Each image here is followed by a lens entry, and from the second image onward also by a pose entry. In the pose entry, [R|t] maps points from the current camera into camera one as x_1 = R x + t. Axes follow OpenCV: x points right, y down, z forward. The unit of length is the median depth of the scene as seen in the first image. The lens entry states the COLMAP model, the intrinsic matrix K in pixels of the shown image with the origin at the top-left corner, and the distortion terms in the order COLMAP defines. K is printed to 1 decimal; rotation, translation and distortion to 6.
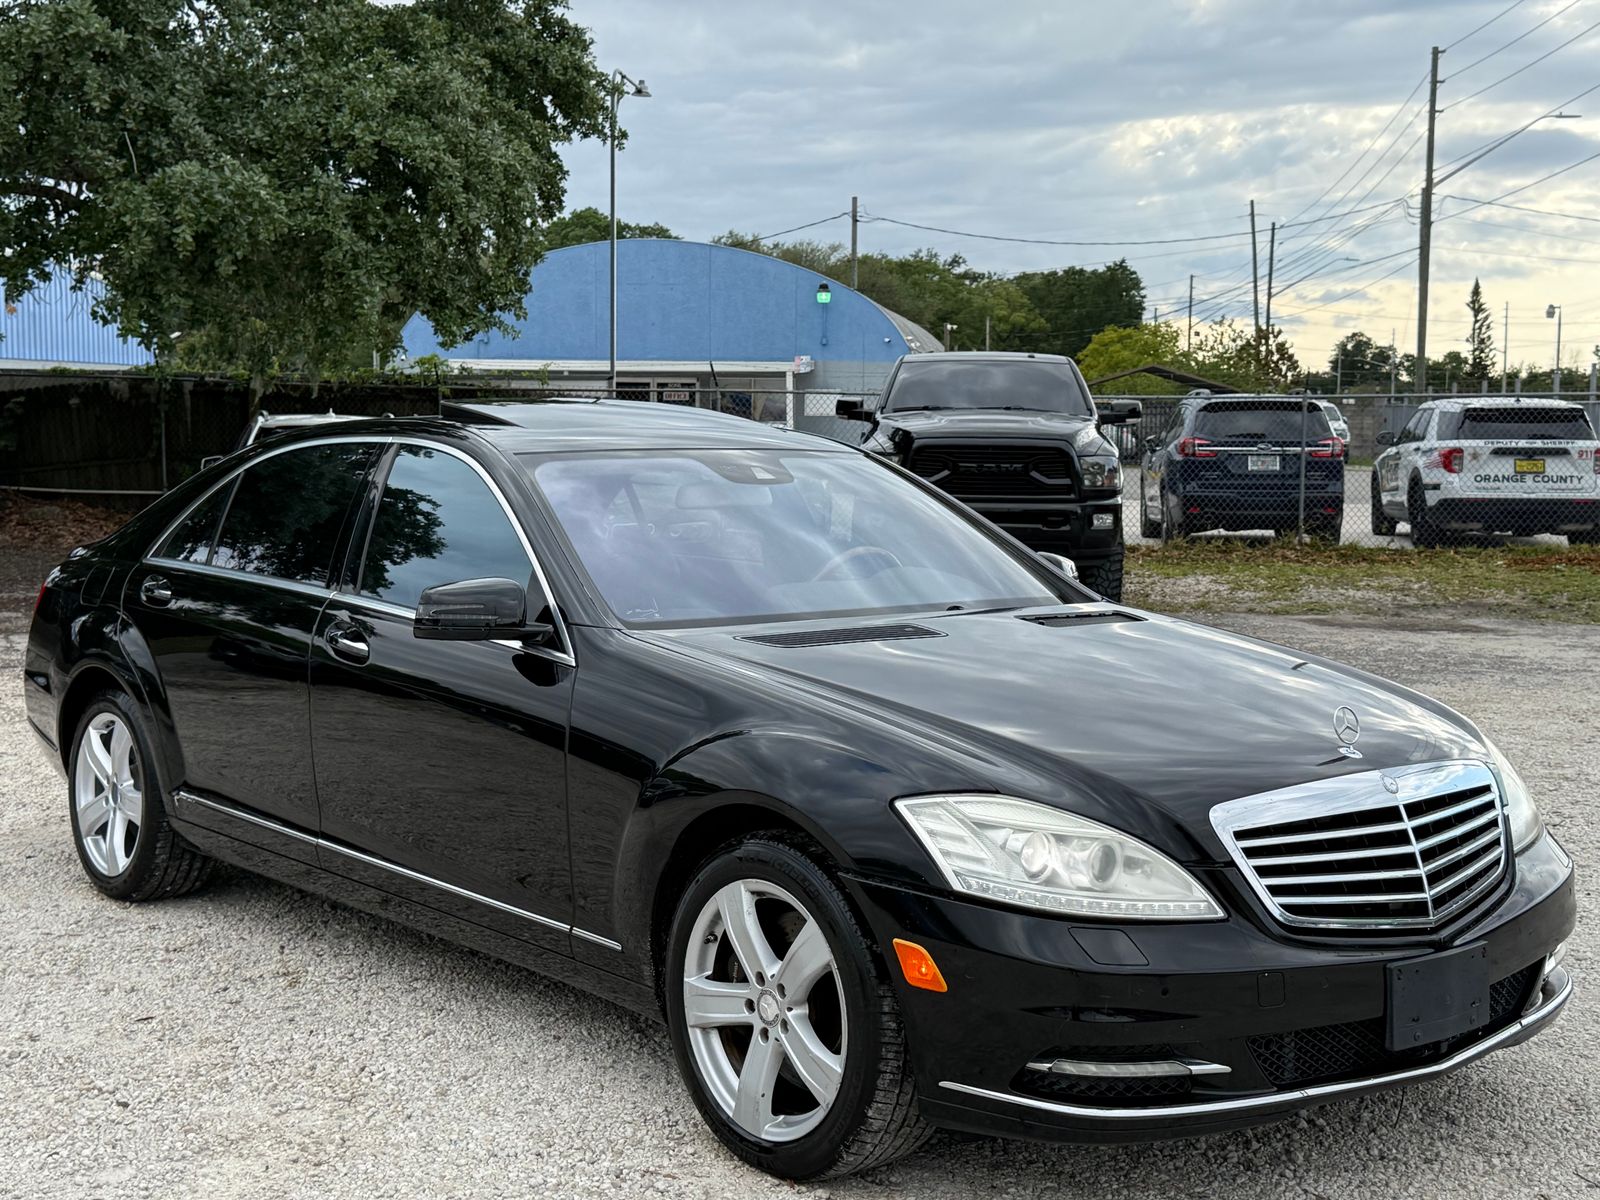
lens RADIAL K [[2088.1, 0, 793.8], [0, 2088.1, 664.1], [0, 0, 1]] dist [0.166398, -0.478537]
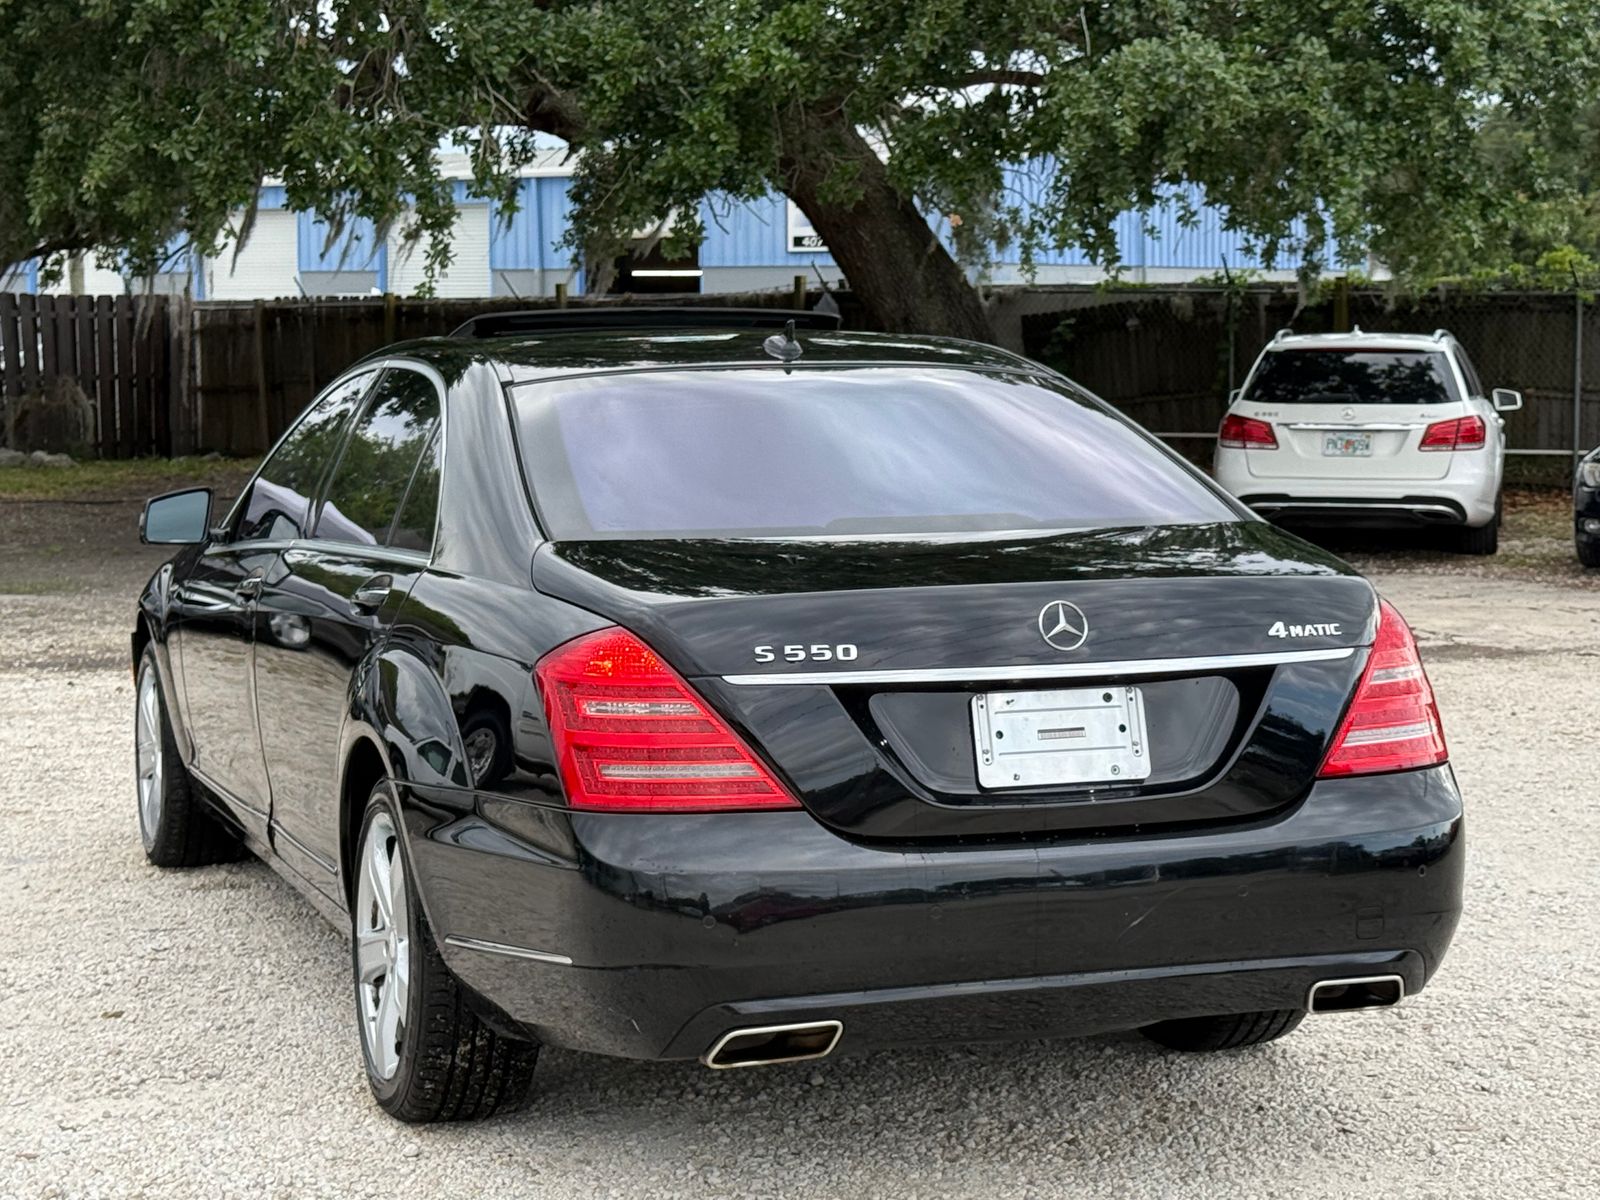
lens RADIAL K [[3086.9, 0, 800.0], [0, 3086.9, 600.0], [0, 0, 1]] dist [0.138323, -0.112595]
pose [[0.878158, 0.031295, -0.477345, 0.184673], [-0.046707, 0.998699, -0.020449, 0.017708], [0.476084, 0.040253, 0.878478, -0.141929]]
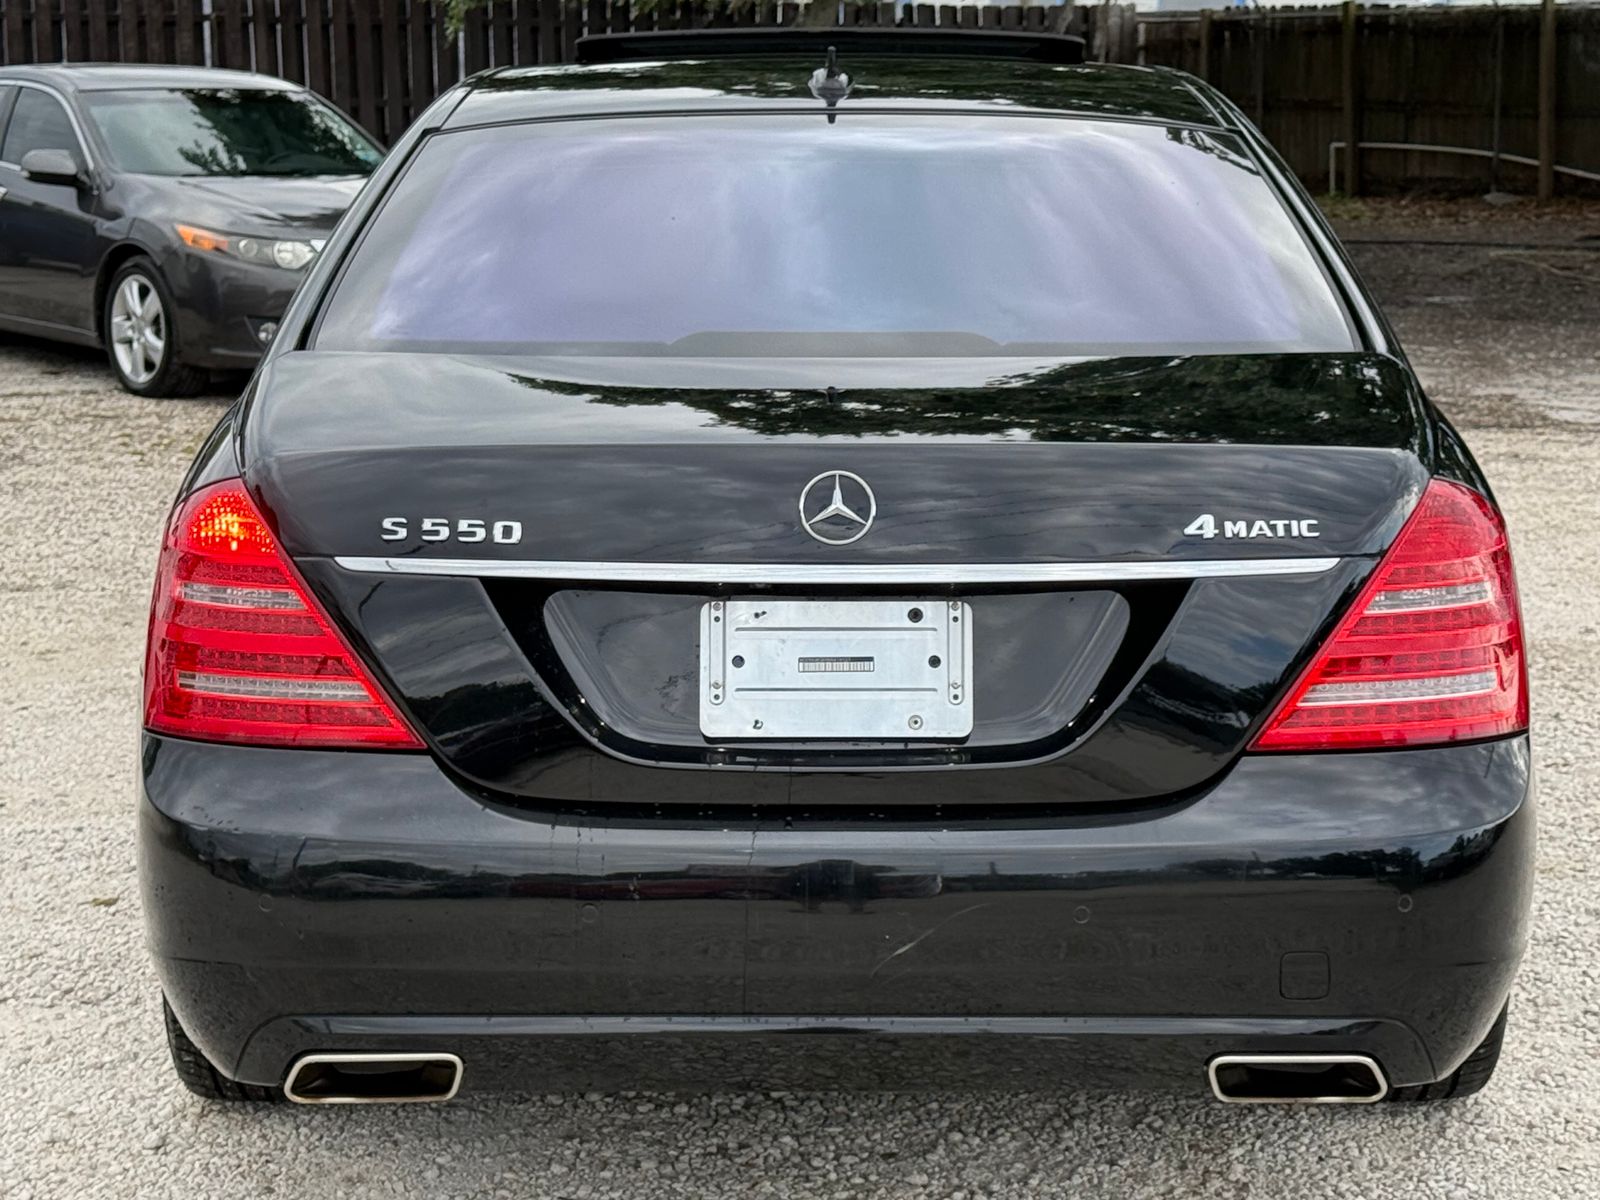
lens RADIAL K [[3470.4, 0, 800.0], [0, 3470.4, 600.0], [0, 0, 1]] dist [0.043409, 0.326969]
pose [[0.660970, 0.112459, -0.741938, 0.242434], [-0.085453, 0.993555, 0.074471, -0.000943], [0.745531, 0.014178, 0.666320, 0.002866]]
